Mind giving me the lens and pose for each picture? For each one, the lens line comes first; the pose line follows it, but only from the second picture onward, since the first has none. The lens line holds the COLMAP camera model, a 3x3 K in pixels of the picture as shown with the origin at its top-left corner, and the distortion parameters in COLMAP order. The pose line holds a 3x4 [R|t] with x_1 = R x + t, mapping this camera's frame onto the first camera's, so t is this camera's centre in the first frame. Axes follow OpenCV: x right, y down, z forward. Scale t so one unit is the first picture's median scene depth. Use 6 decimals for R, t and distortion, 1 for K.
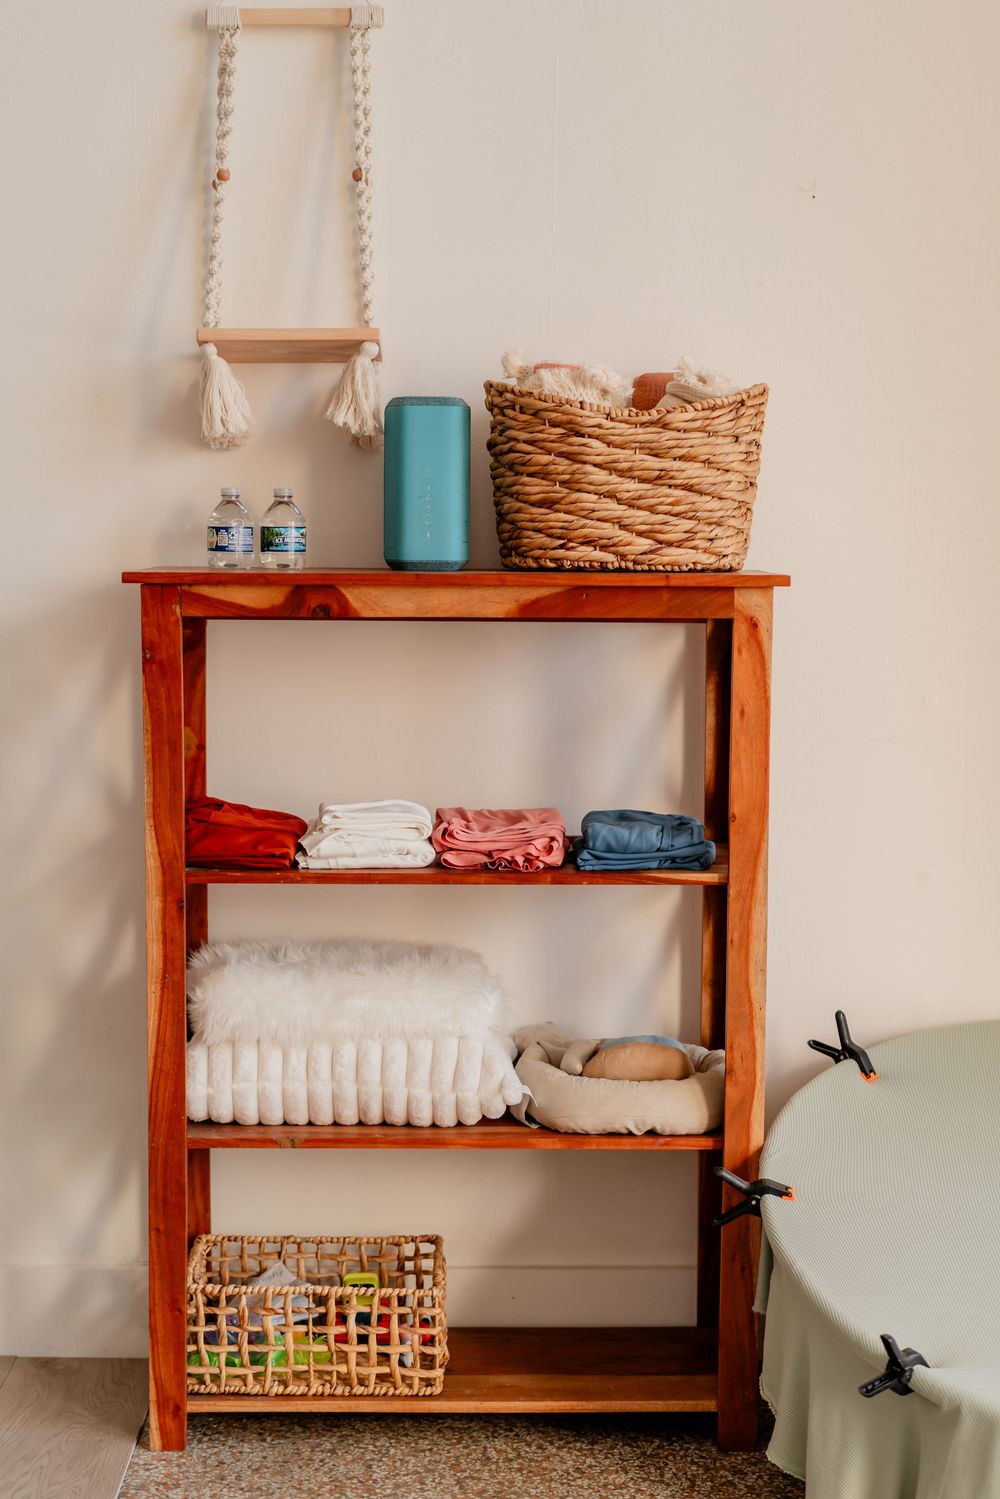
lens RADIAL K [[2374.8, 0, 493.4], [0, 2374.8, 750.5], [0, 0, 1]] dist [-0.014925, 0.000000]
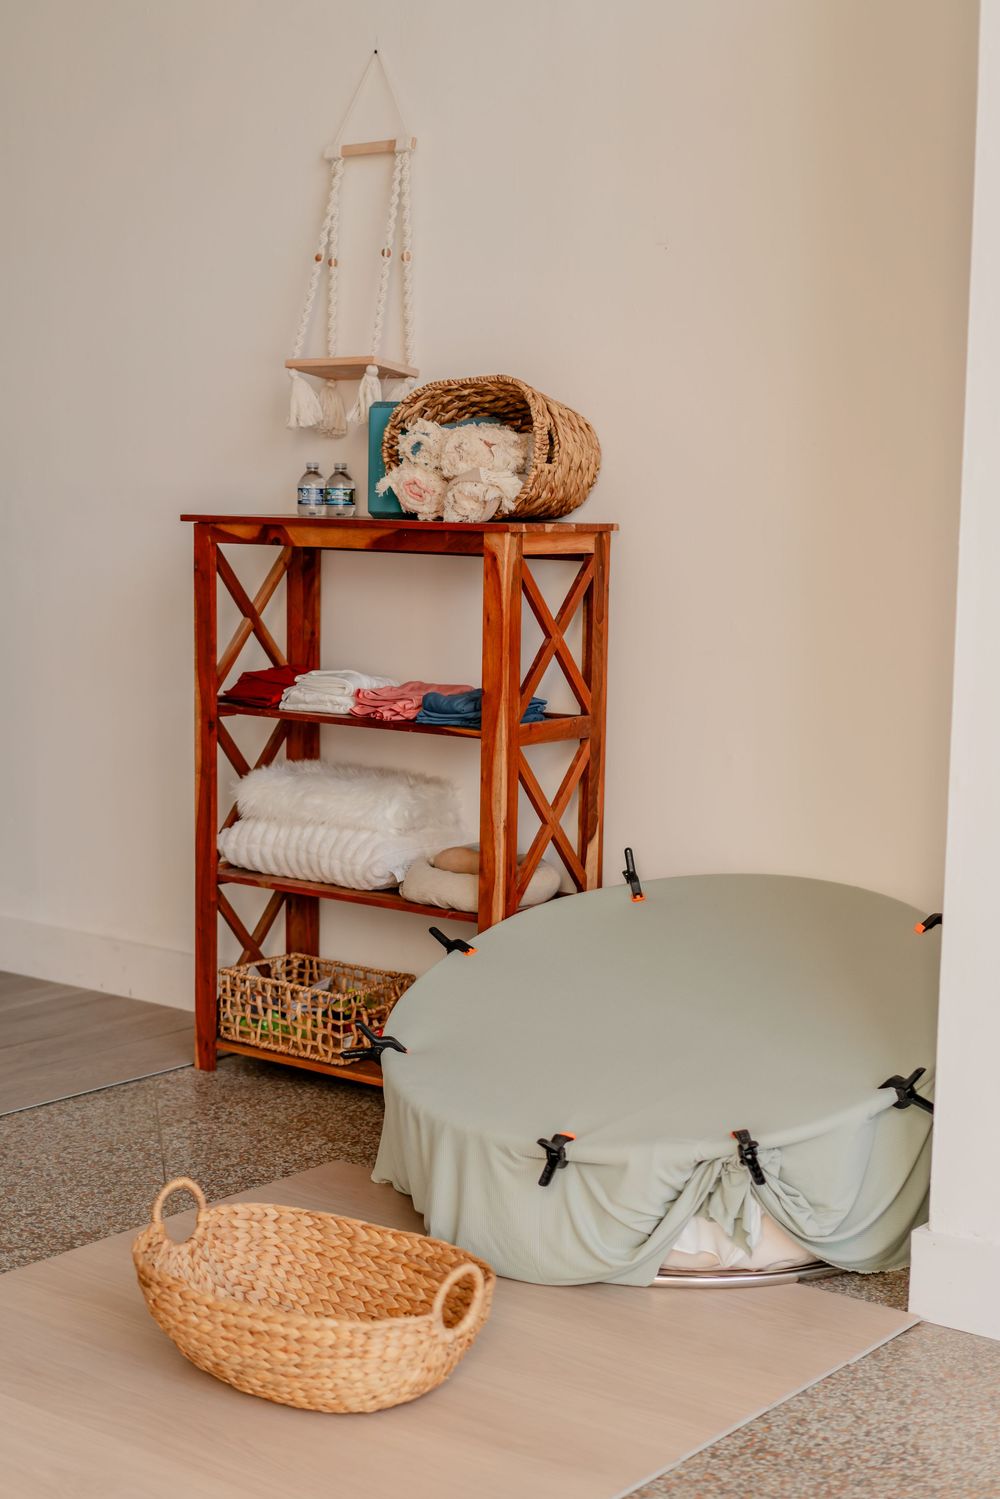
lens RADIAL K [[2374.8, 0, 500.3], [0, 2374.8, 757.4], [0, 0, 1]] dist [-0.014925, 0.000000]
pose [[0.770649, 0.081140, -0.632073, 0.985987], [-0.073957, 0.996546, 0.037756, 0.011976], [0.632954, 0.017650, 0.773988, -0.104818]]
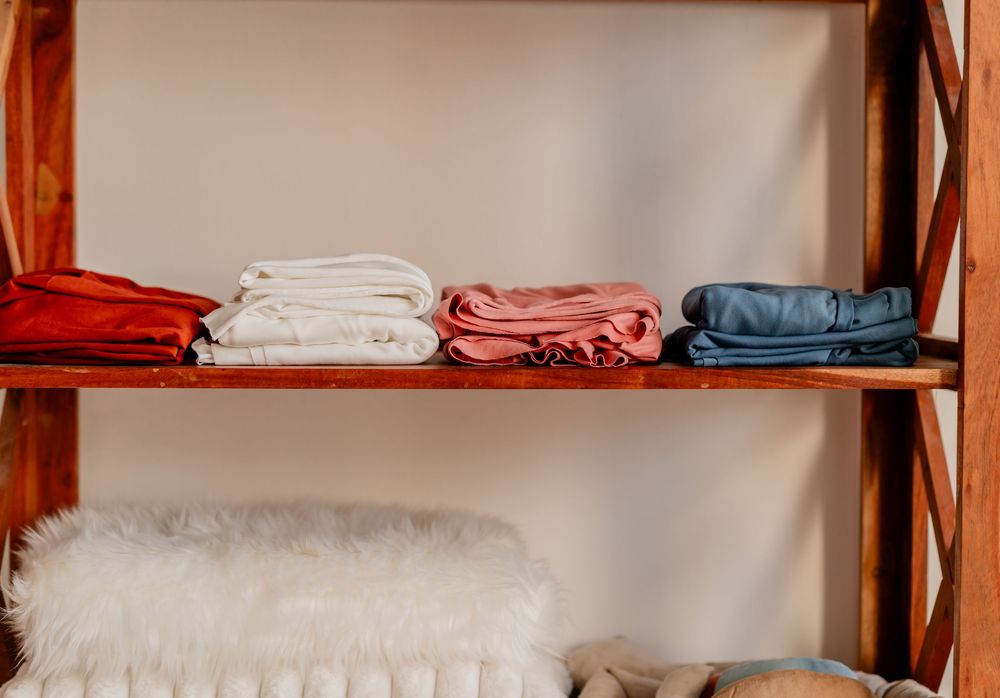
lens RADIAL K [[1723.7, 0, 509.5], [0, 1723.7, 348.0], [0, 0, 1]] dist [-0.006512, 0.000000]
pose [[0.999928, -0.003260, 0.011510, -0.011900], [0.003858, 0.998622, -0.052340, 0.065917], [-0.011323, 0.052380, 0.998563, 0.574957]]
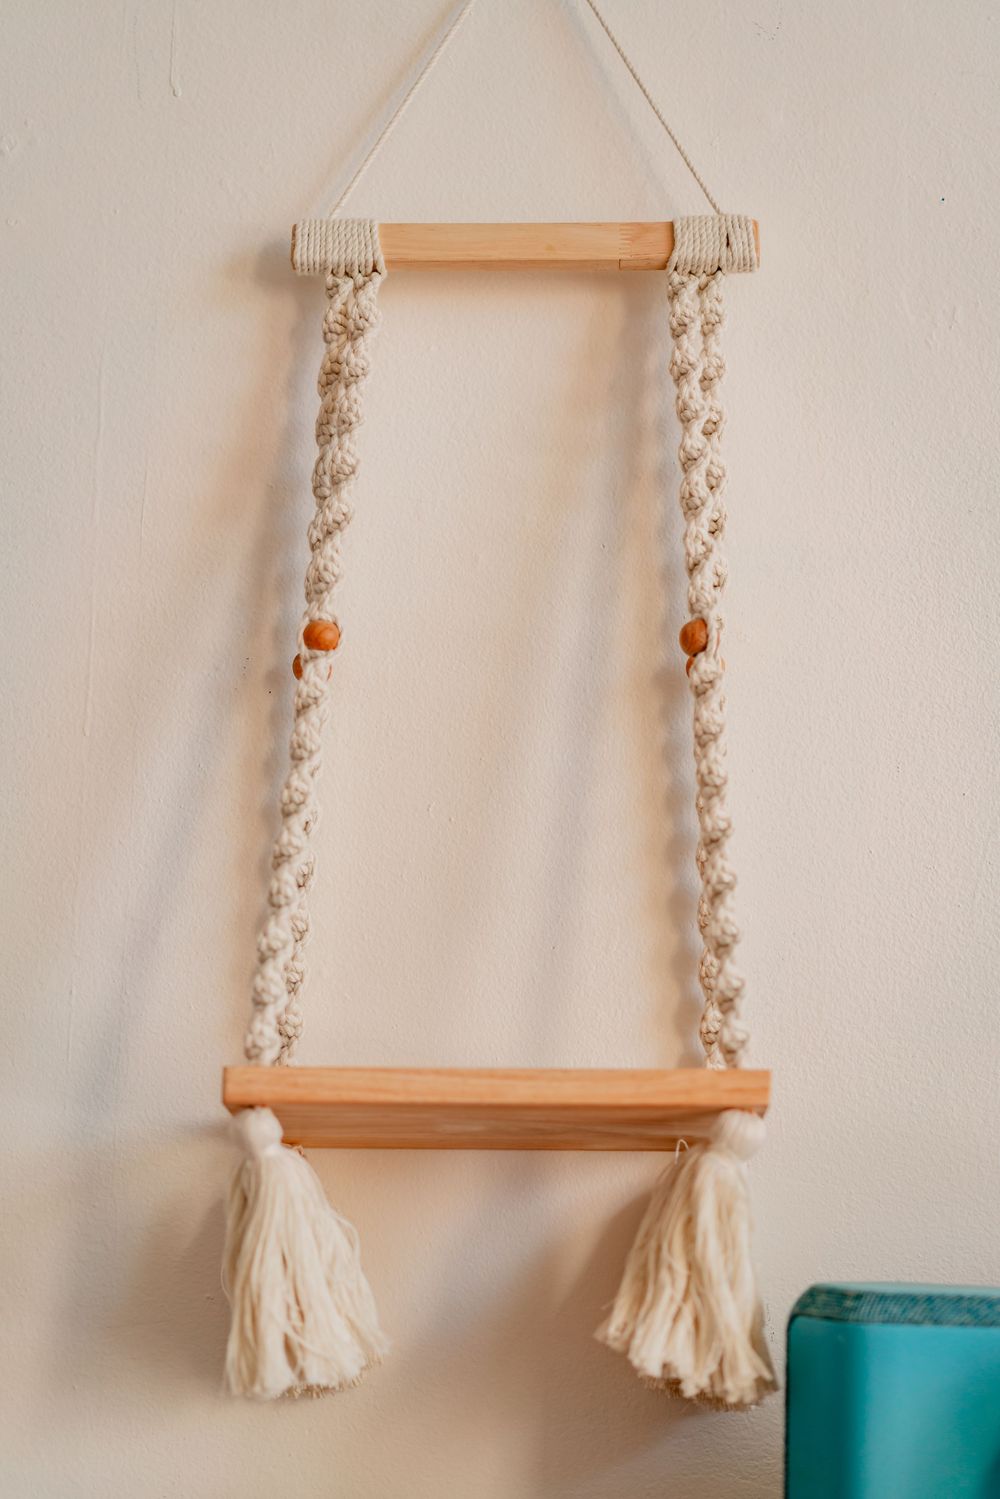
lens RADIAL K [[2374.8, 0, 502.5], [0, 2374.8, 744.7], [0, 0, 1]] dist [-0.014925, 0.000000]
pose [[0.998886, 0.007843, -0.046523, -0.070743], [-0.019705, 0.965317, -0.260335, -0.135585], [0.042867, 0.260962, 0.964397, 0.669689]]
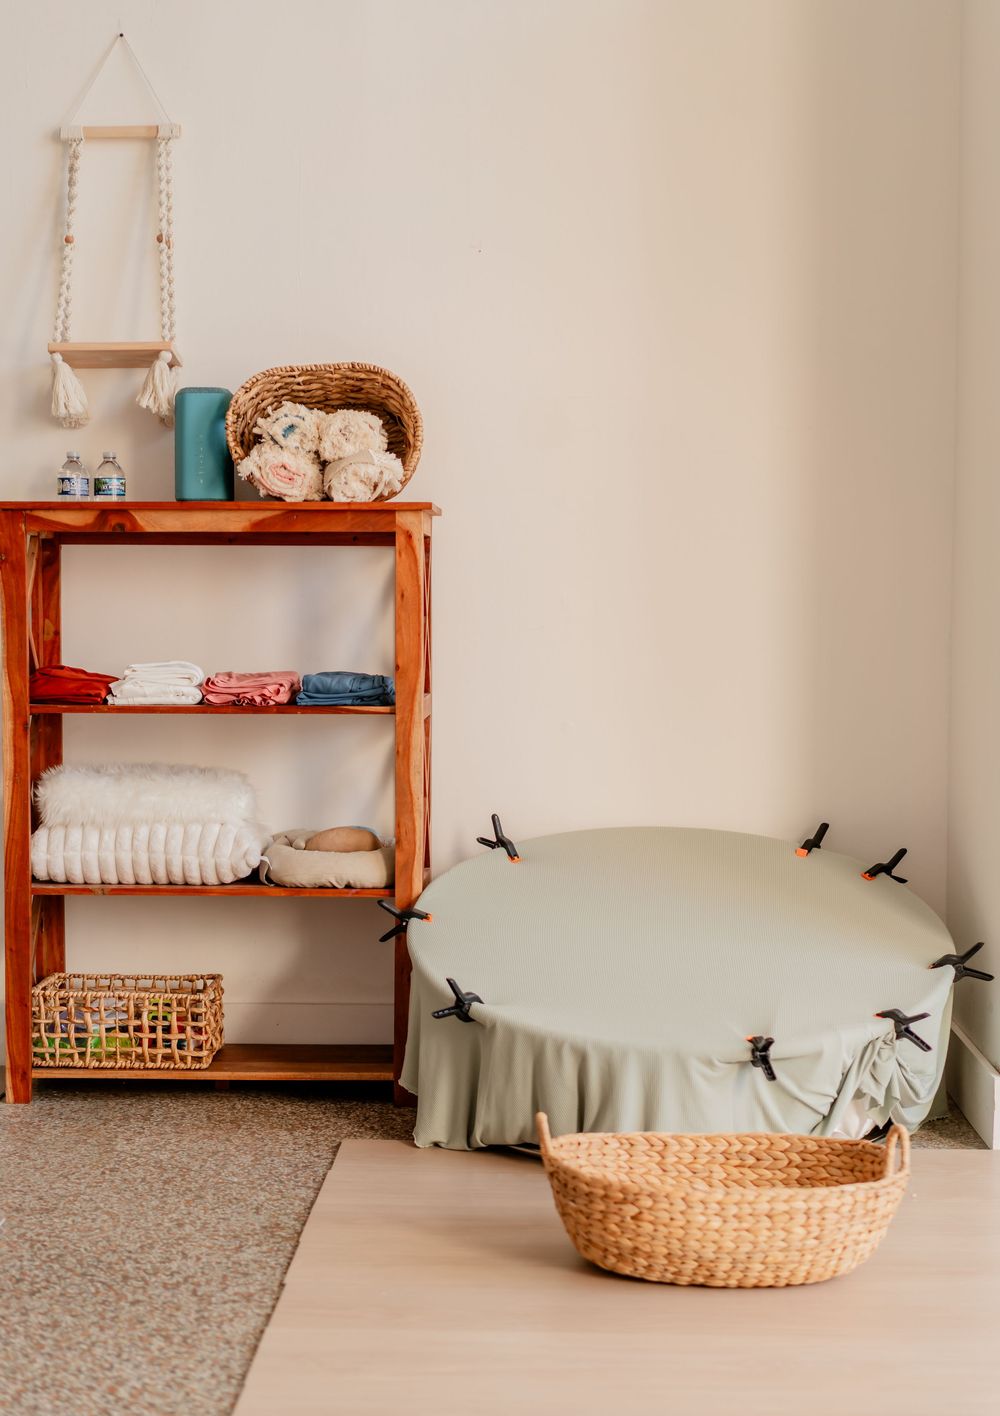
lens RADIAL K [[2436.8, 0, 538.1], [0, 2436.8, 755.6], [0, 0, 1]] dist [-0.032920, 0.000000]
pose [[0.999399, -0.000423, -0.034648, 0.231794], [-0.000755, 0.999423, -0.033972, 0.129401], [0.034642, 0.033978, 0.998822, -0.487881]]
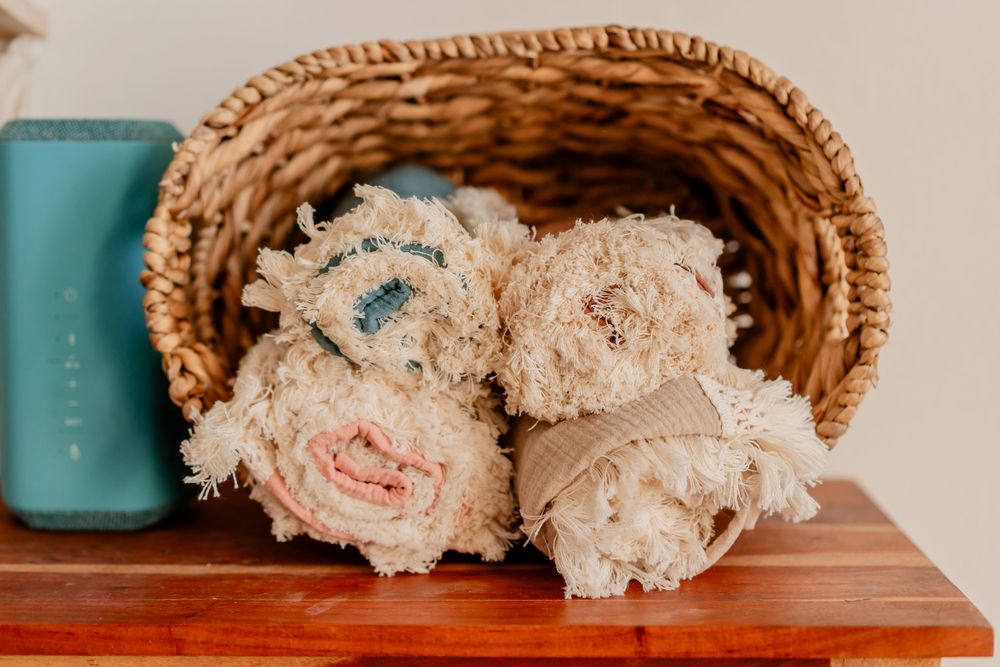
lens RADIAL K [[1584.3, 0, 498.1], [0, 1584.3, 335.0], [0, 0, 1]] dist [-0.014925, 0.000000]
pose [[0.998466, -0.003026, -0.055286, 0.061998], [0.003800, 0.999896, 0.013894, -0.114346], [0.055239, -0.014082, 0.998374, 0.724702]]
